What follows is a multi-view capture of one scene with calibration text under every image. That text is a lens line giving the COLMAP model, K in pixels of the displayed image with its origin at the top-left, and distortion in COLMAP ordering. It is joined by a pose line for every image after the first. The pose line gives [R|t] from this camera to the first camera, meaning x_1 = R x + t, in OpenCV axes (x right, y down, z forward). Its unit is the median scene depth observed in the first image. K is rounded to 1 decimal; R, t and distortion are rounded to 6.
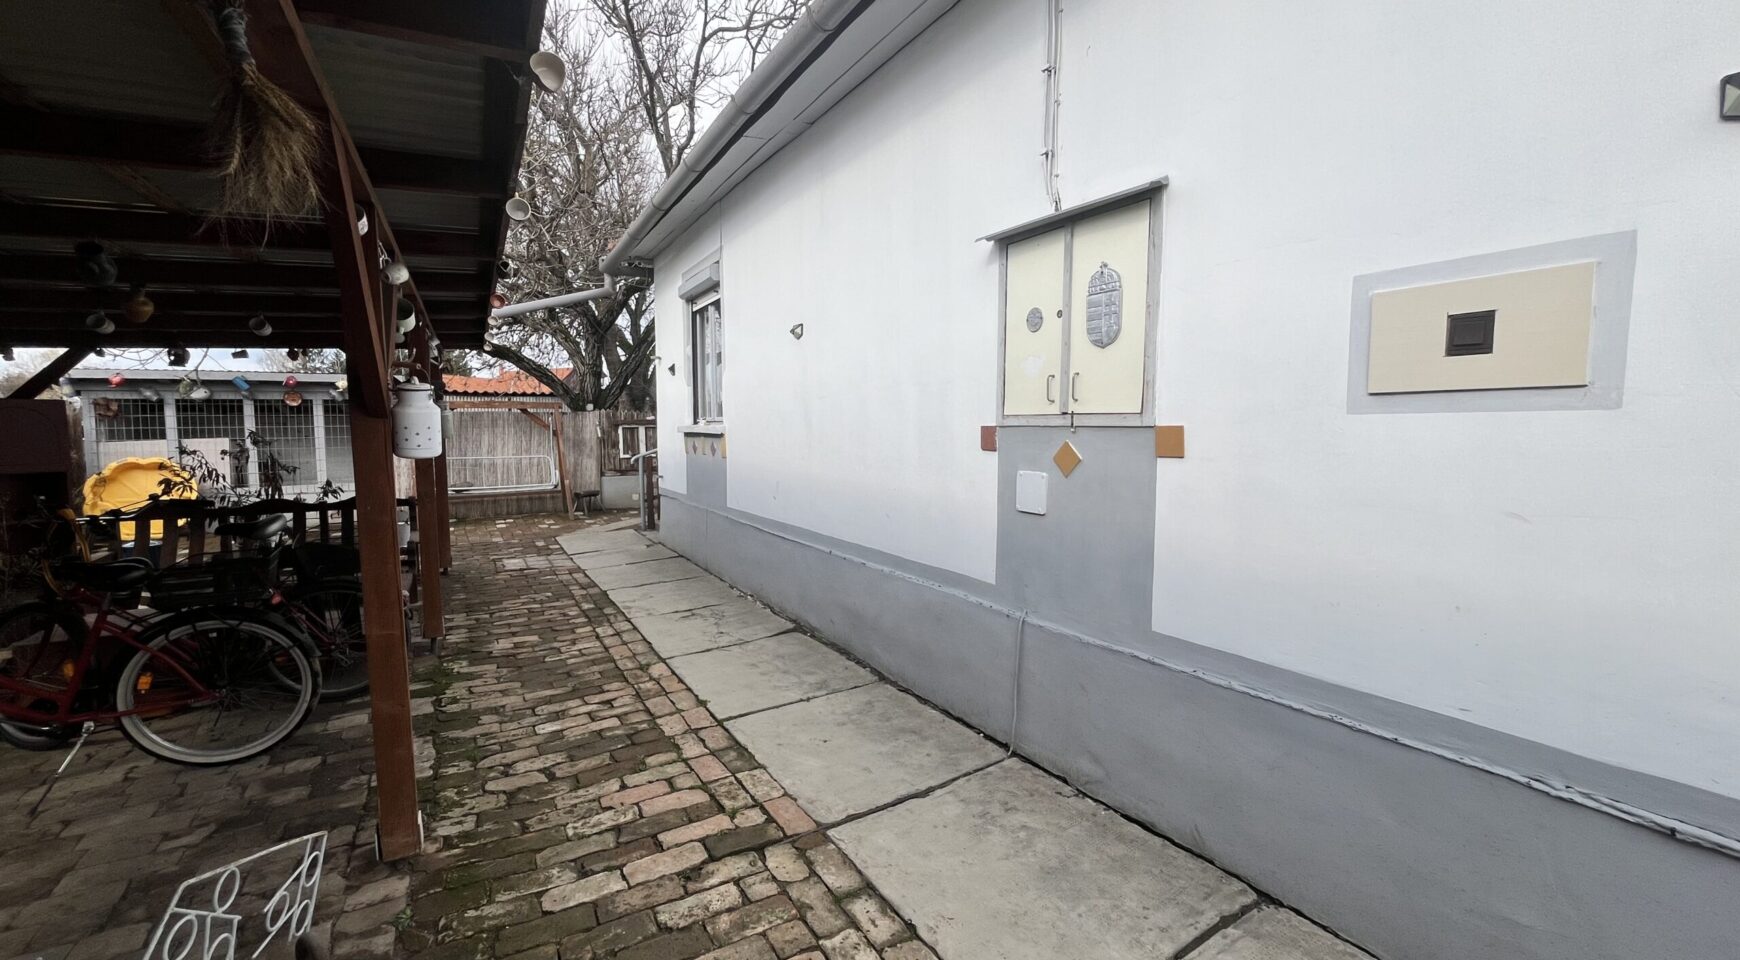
lens RADIAL K [[697.8, 0, 868.8], [0, 697.8, 484.0], [0, 0, 1]] dist [-0.008487, -0.000155]
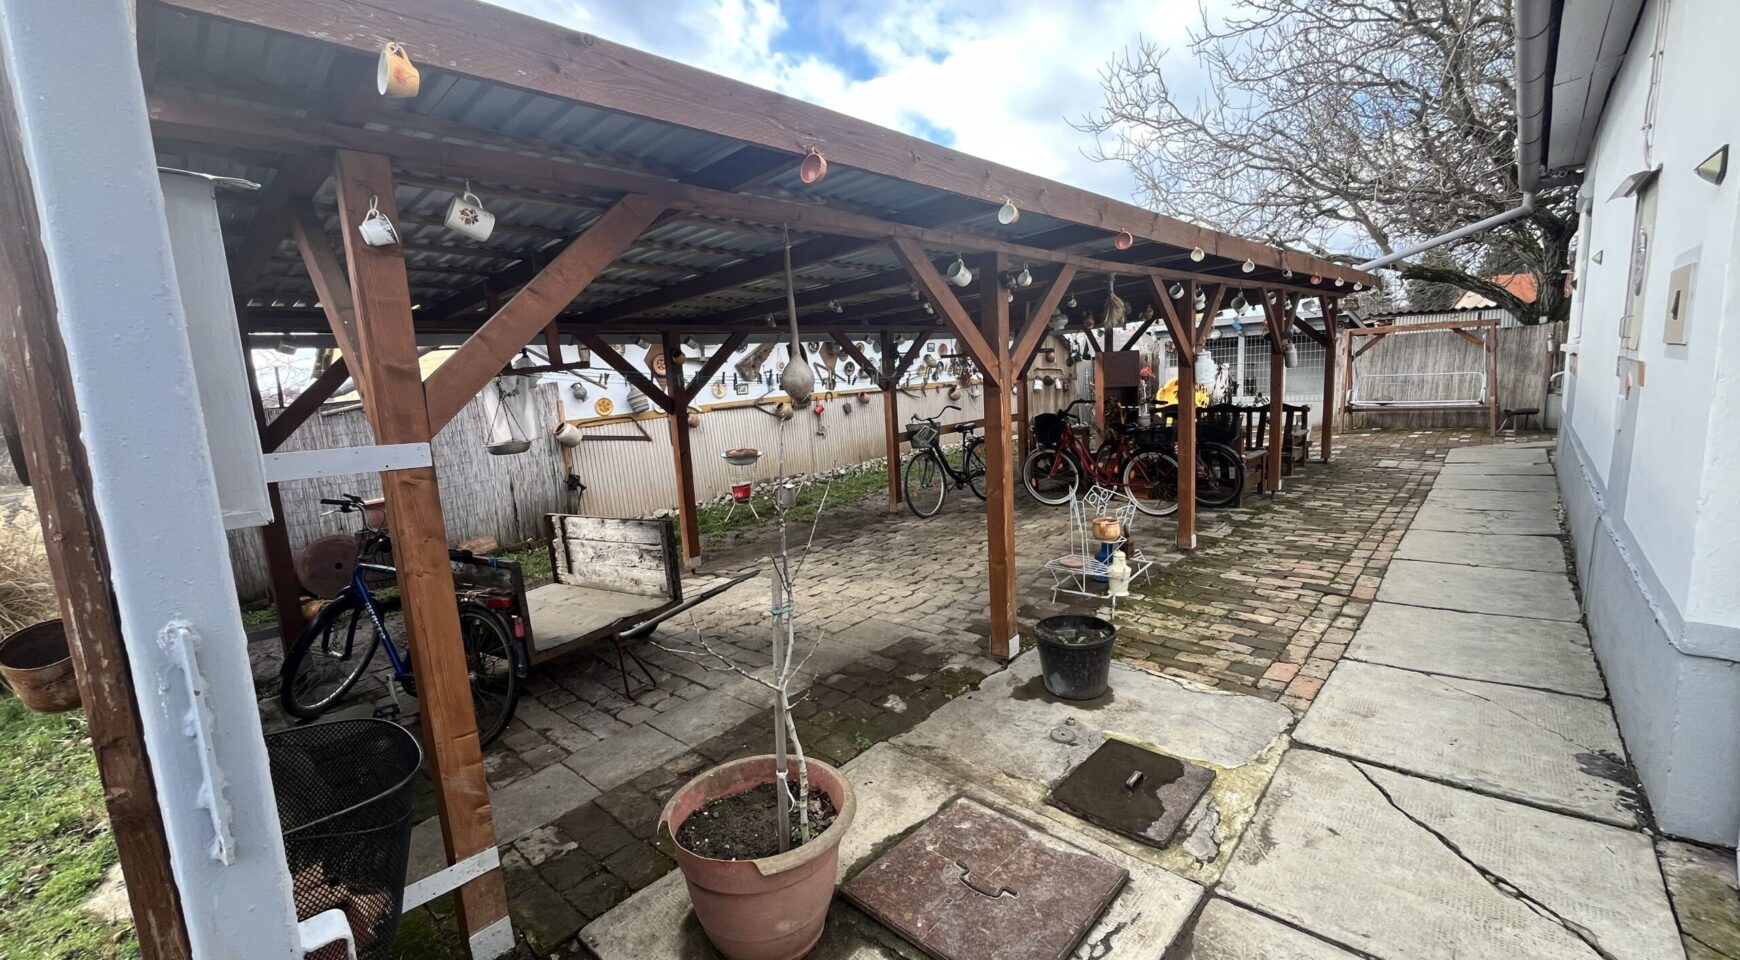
lens RADIAL K [[697.8, 0, 872.0], [0, 697.8, 477.4], [0, 0, 1]] dist [-0.008487, -0.000155]
pose [[0.292811, 0.130880, -0.947170, 1.027943], [-0.021287, 0.991234, 0.130389, -0.005992], [0.955933, -0.018017, 0.293031, -0.611401]]
